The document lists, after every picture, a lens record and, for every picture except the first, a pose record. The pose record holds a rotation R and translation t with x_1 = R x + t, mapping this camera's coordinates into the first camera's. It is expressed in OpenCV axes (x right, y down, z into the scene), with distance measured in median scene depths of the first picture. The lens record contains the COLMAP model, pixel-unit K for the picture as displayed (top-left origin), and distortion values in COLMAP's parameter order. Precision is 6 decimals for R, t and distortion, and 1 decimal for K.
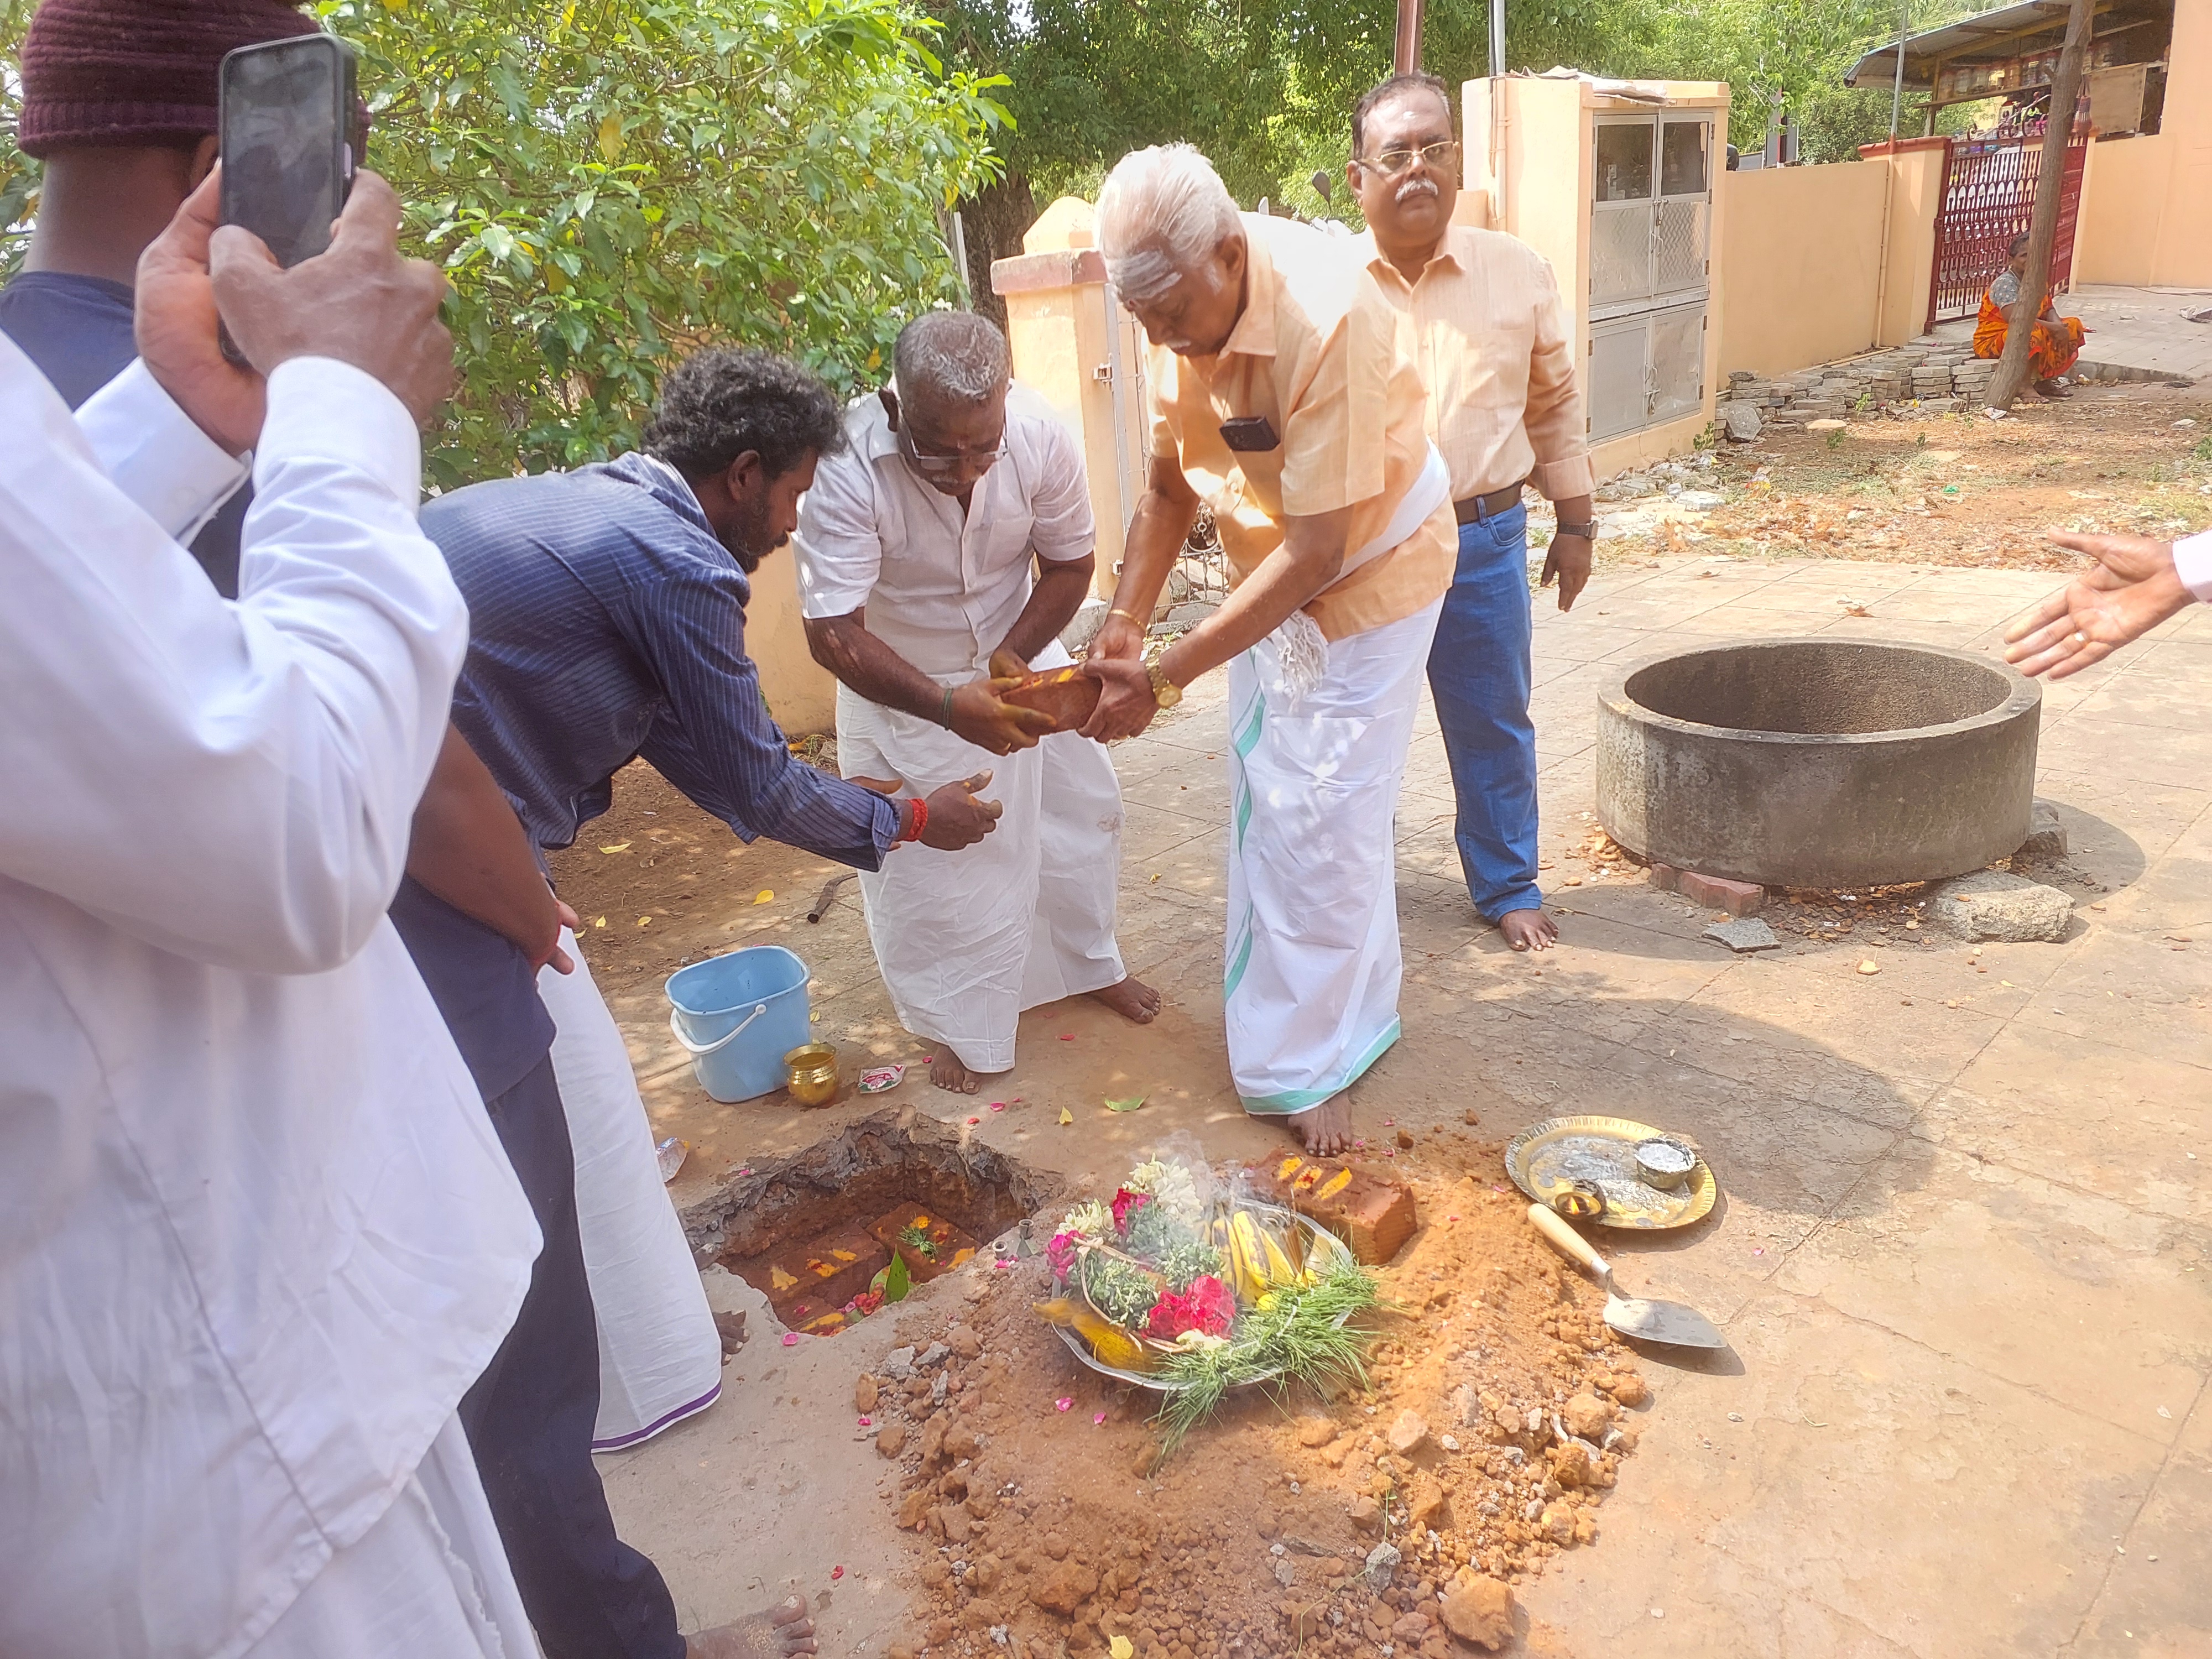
lens RADIAL K [[1490.6, 0, 1068.7], [0, 1490.6, 824.7], [0, 0, 1]] dist [0.019934, -0.017274]
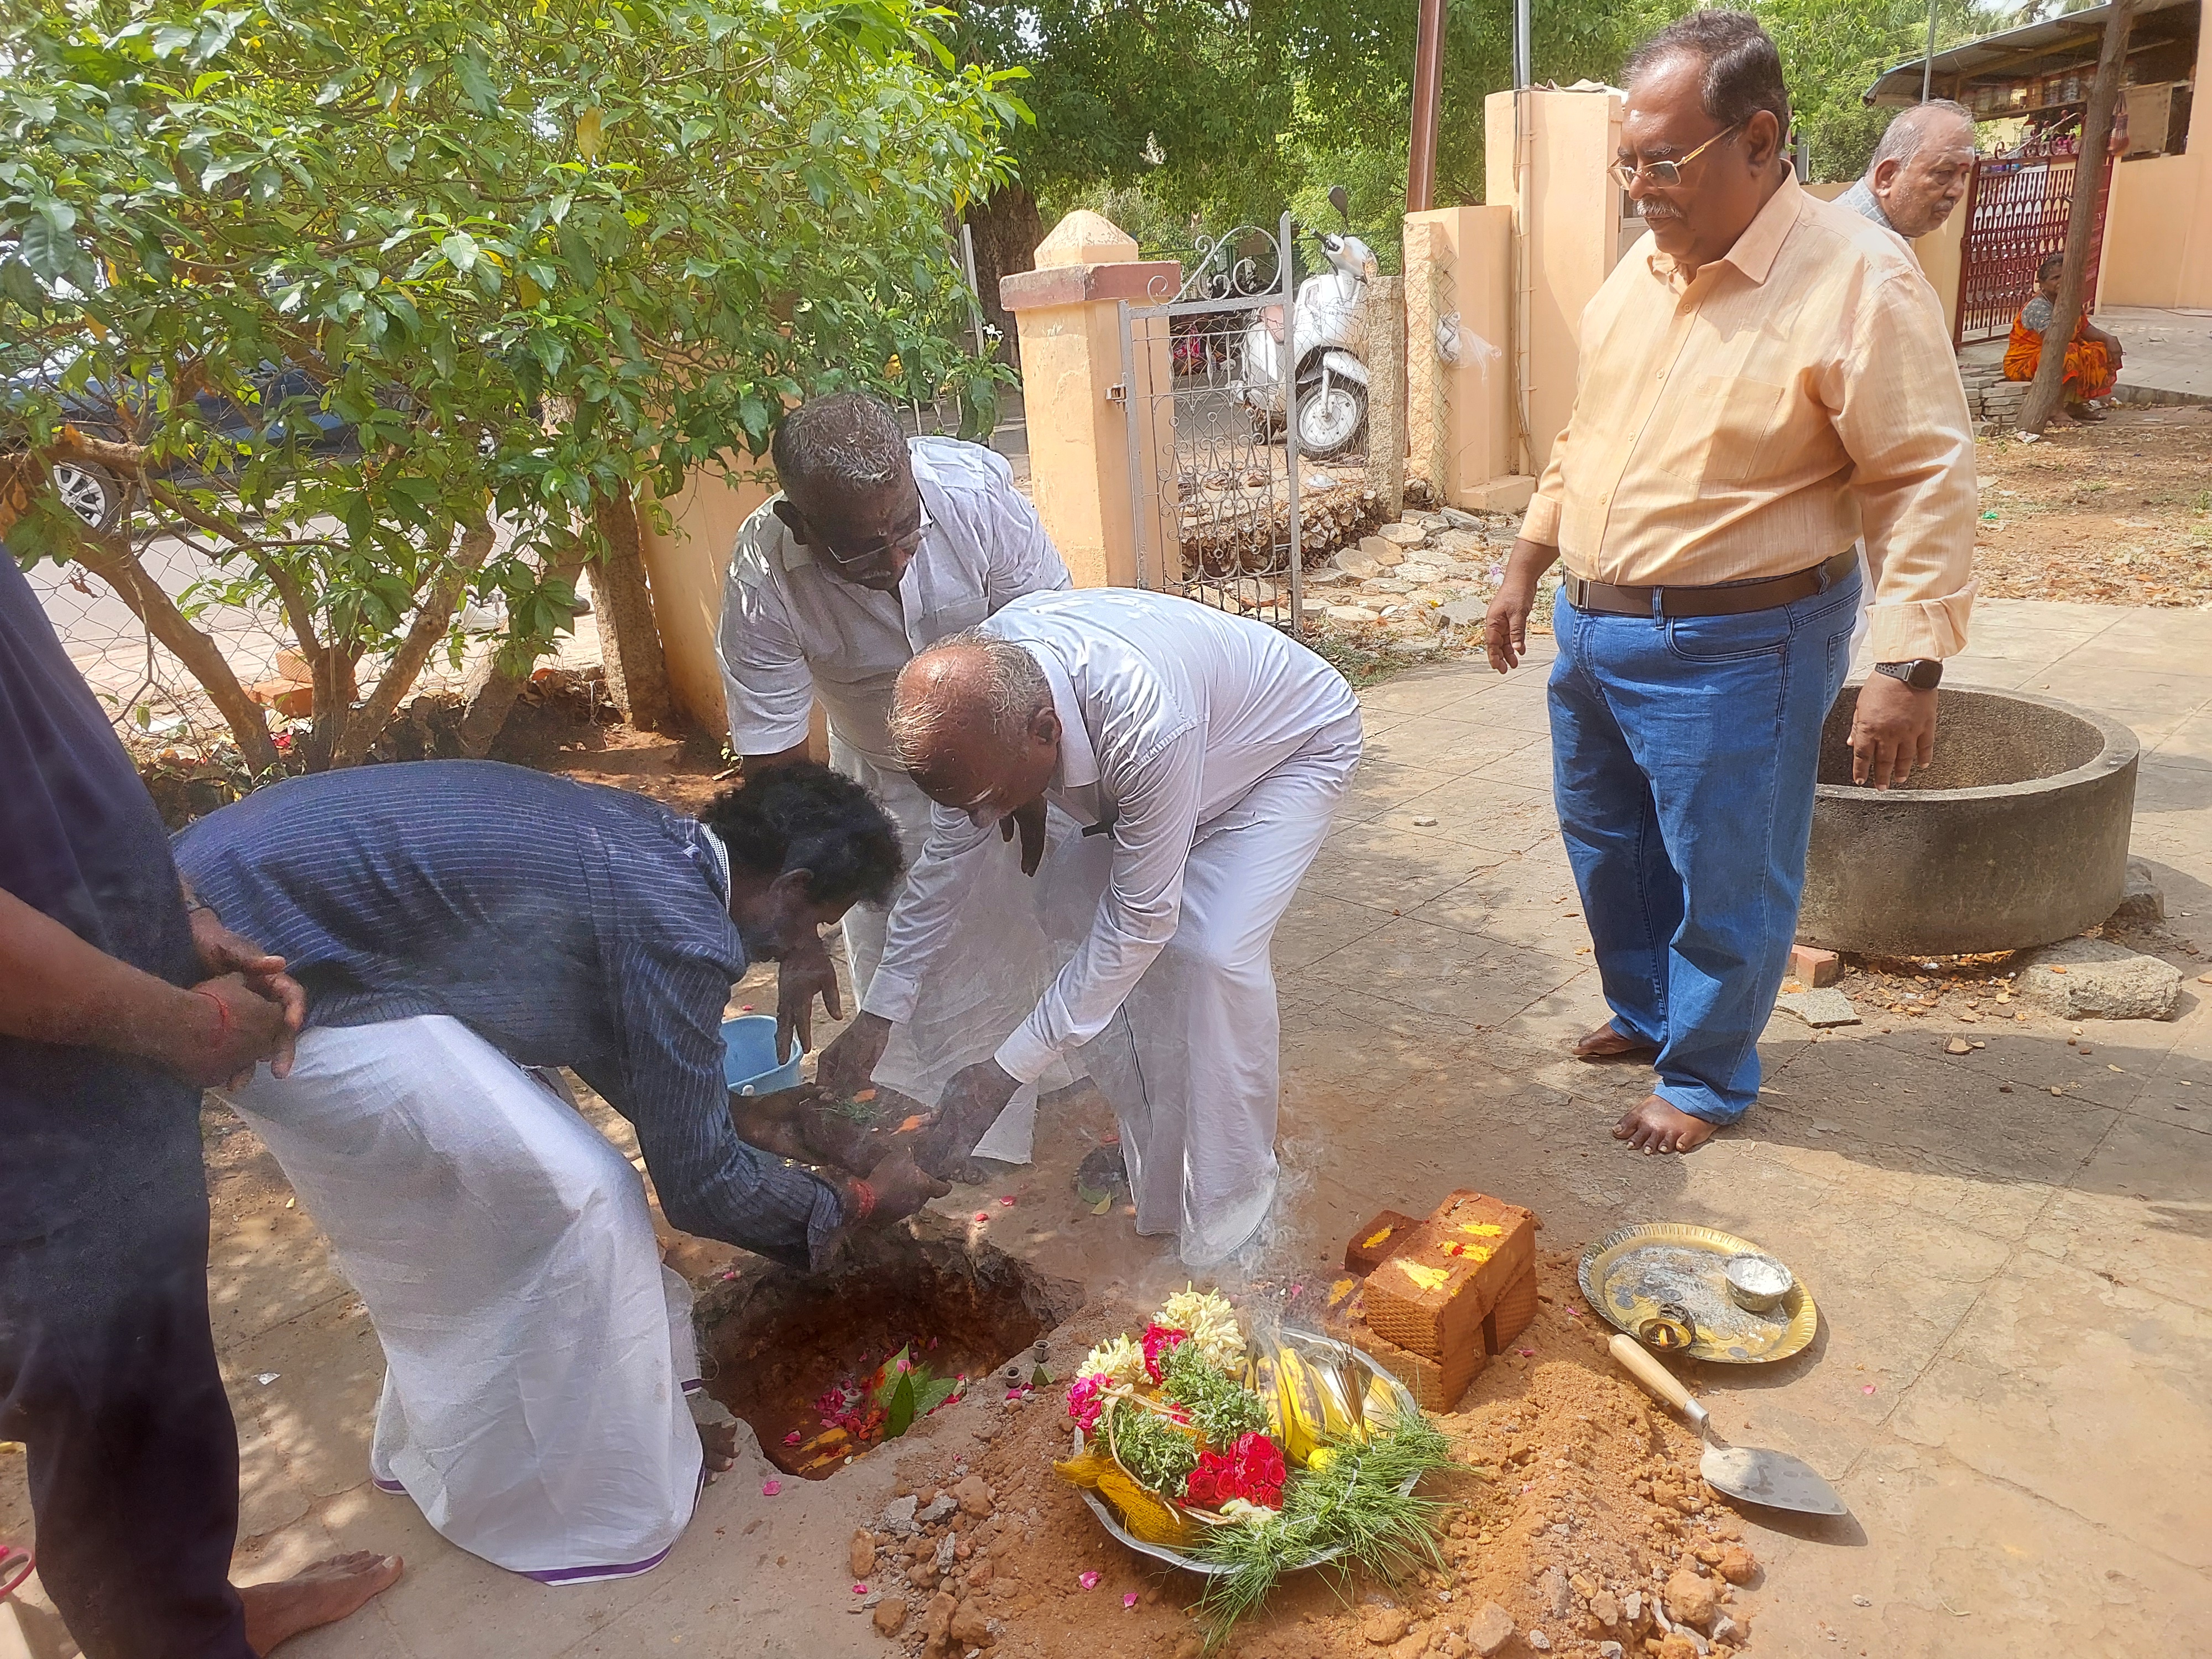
lens RADIAL K [[1490.6, 0, 1069.1], [0, 1490.6, 827.4], [0, 0, 1]] dist [0.019934, -0.017274]
pose [[0.999989, 0.004644, -0.000021, -0.014840], [-0.004644, 0.999952, -0.008618, -0.037866], [-0.000019, 0.008618, 0.999963, 0.109409]]
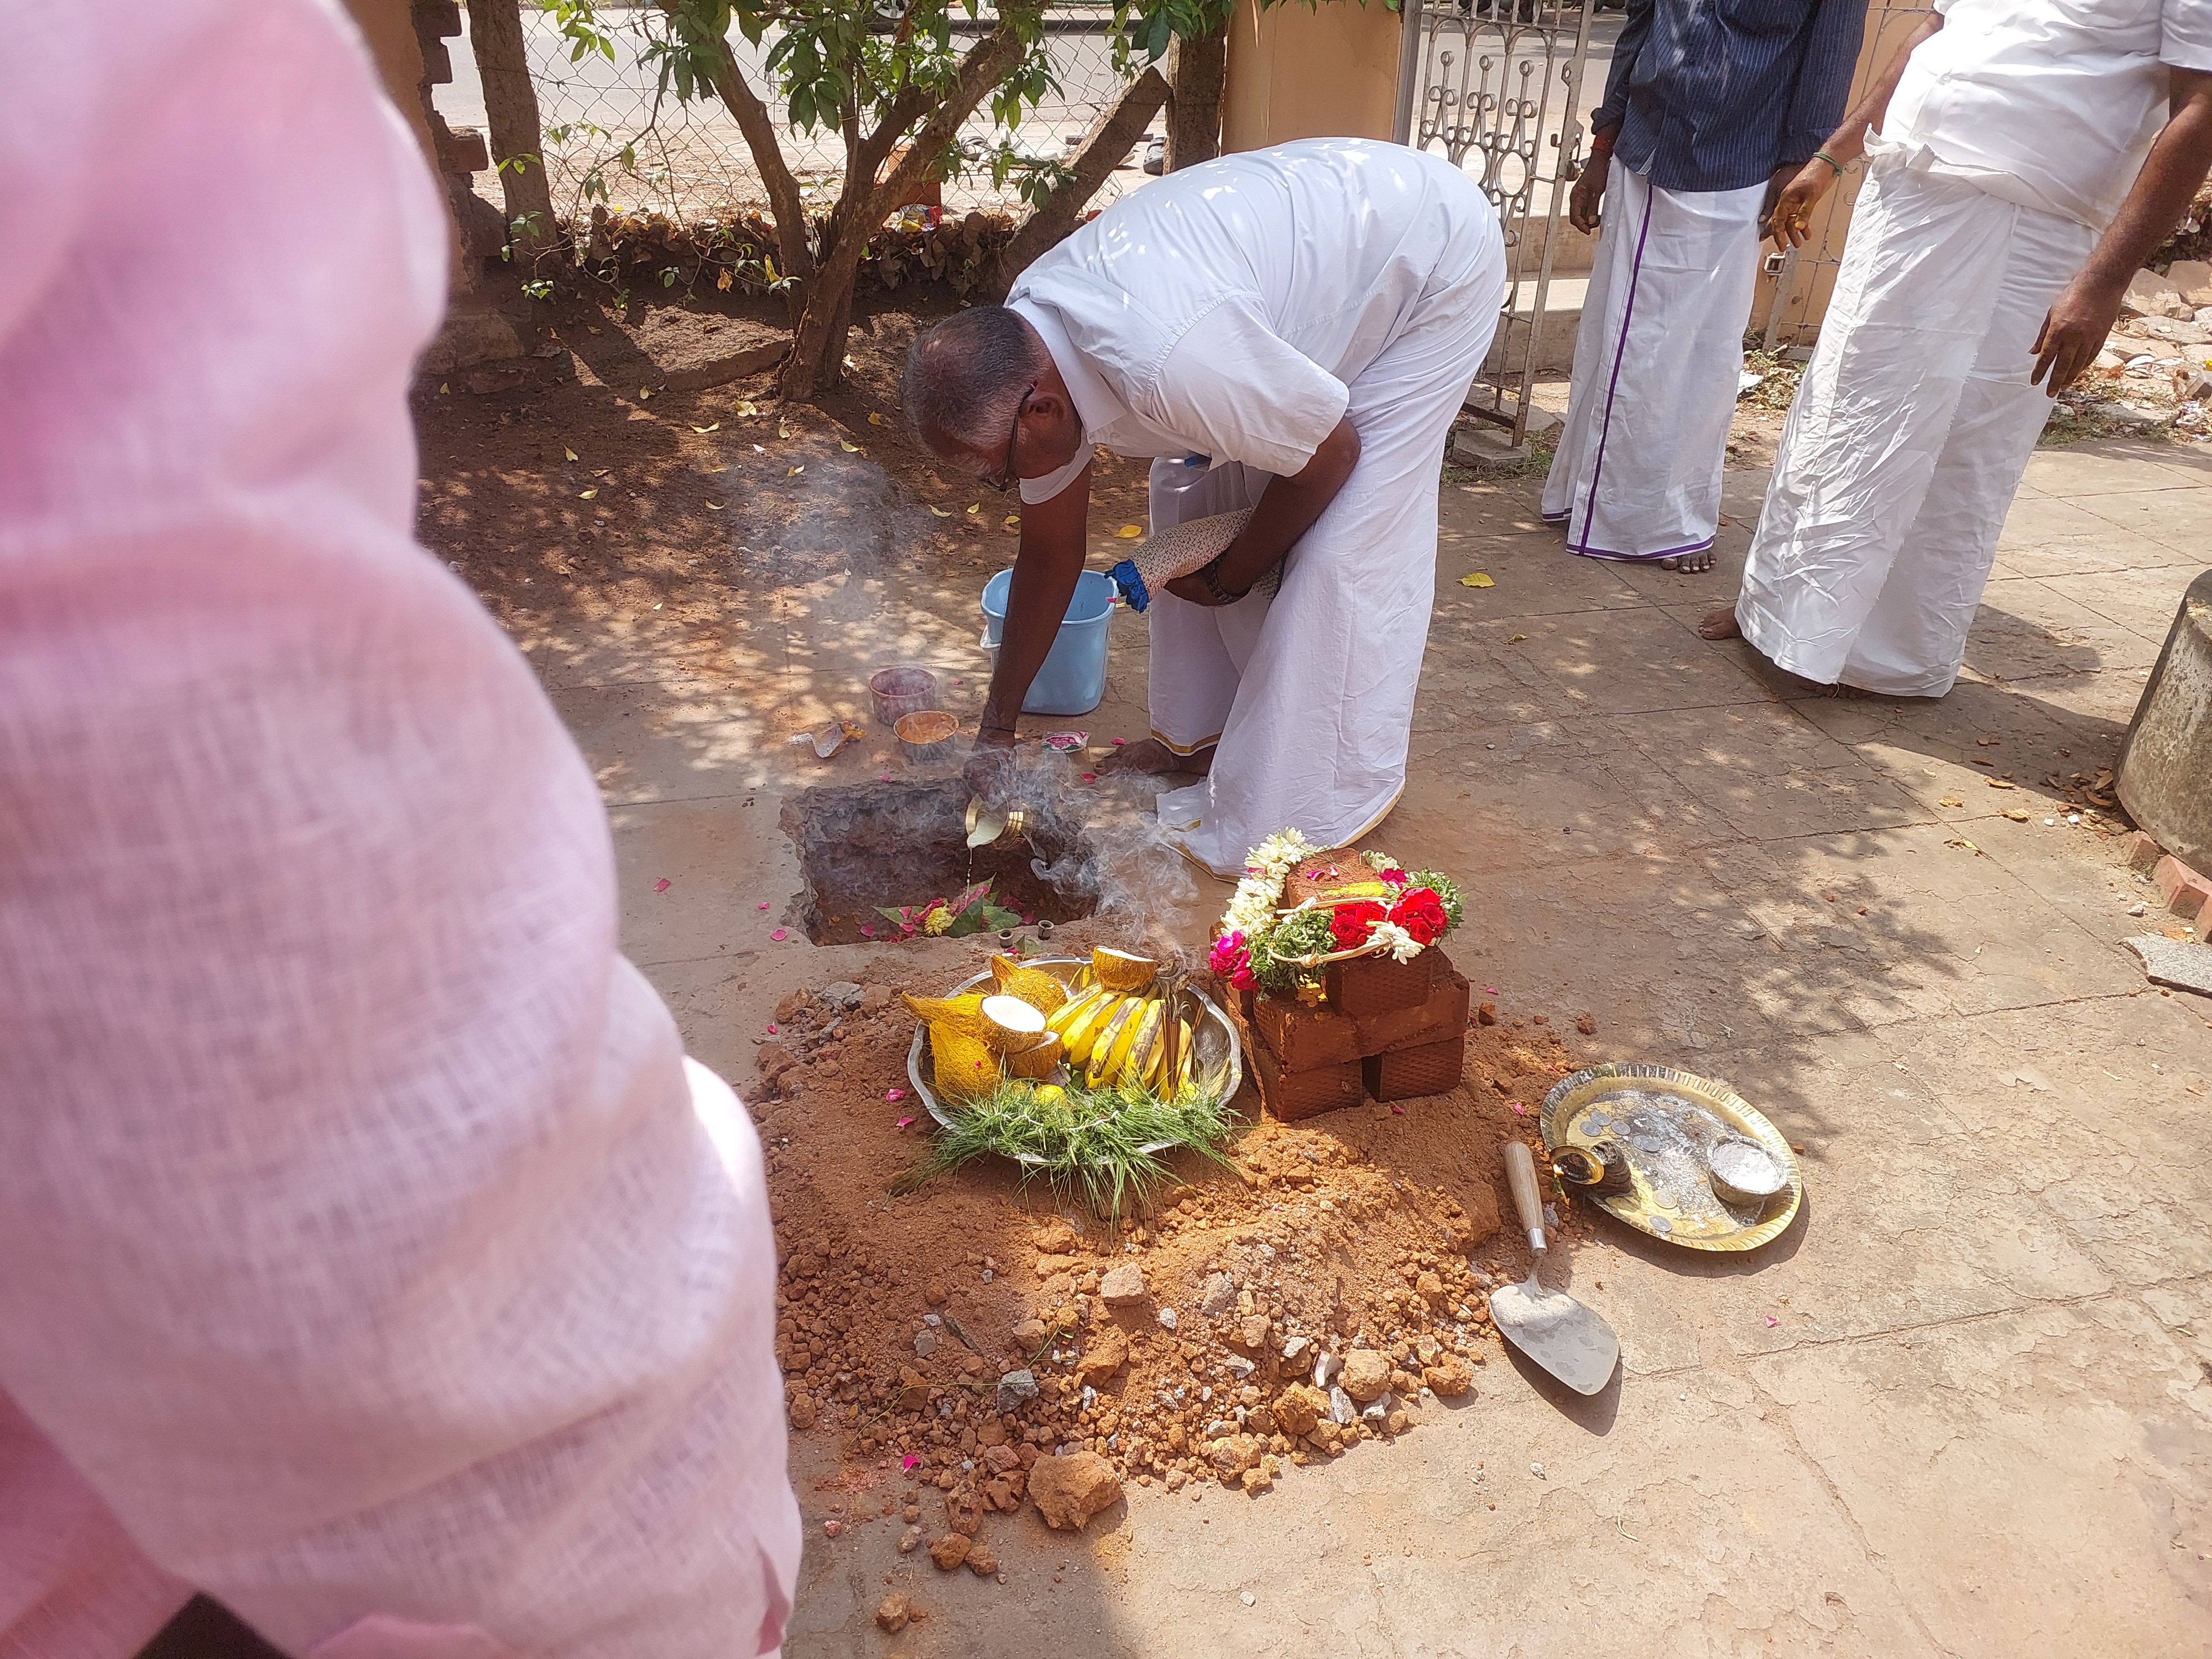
lens RADIAL K [[1490.6, 0, 1111.9], [0, 1490.6, 793.4], [0, 0, 1]] dist [0.019934, -0.017274]
pose [[0.846209, 0.355902, -0.396566, 0.381932], [-0.257895, 0.924810, 0.279673, -0.090498], [0.466284, -0.134389, 0.874368, 0.211173]]
